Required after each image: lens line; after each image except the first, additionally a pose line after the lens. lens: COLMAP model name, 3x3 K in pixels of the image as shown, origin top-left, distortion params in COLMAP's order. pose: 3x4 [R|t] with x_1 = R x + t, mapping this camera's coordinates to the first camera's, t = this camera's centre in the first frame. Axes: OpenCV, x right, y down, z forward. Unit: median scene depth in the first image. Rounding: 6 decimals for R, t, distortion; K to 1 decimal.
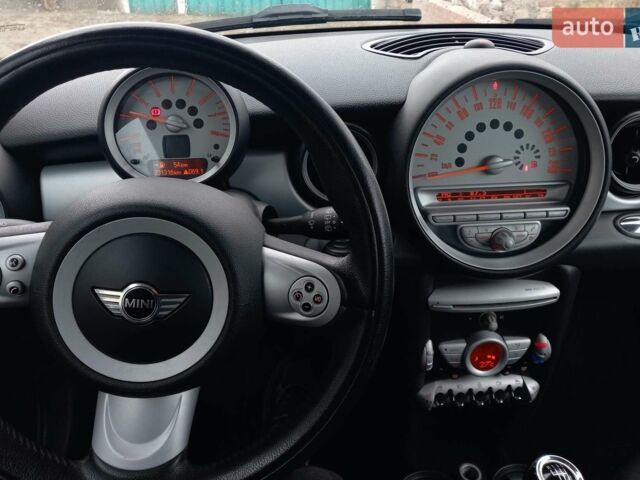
lens RADIAL K [[557.8, 0, 320.0], [0, 557.8, 240.0], [0, 0, 1]] dist [0.024636, 0.001913]
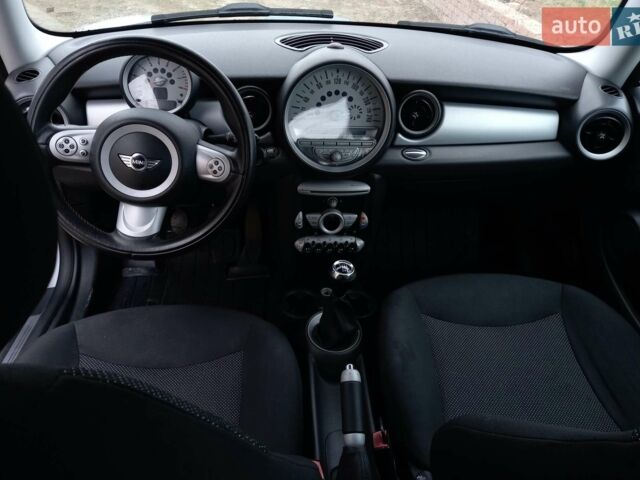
lens RADIAL K [[486.9, 0, 320.0], [0, 486.9, 240.0], [0, 0, 1]] dist [0.013813, 0.000817]
pose [[0.997820, 0.055477, 0.035756, 0.231250], [-0.059108, 0.992160, 0.110117, 0.102641], [-0.029367, -0.111990, 0.993275, -0.659736]]
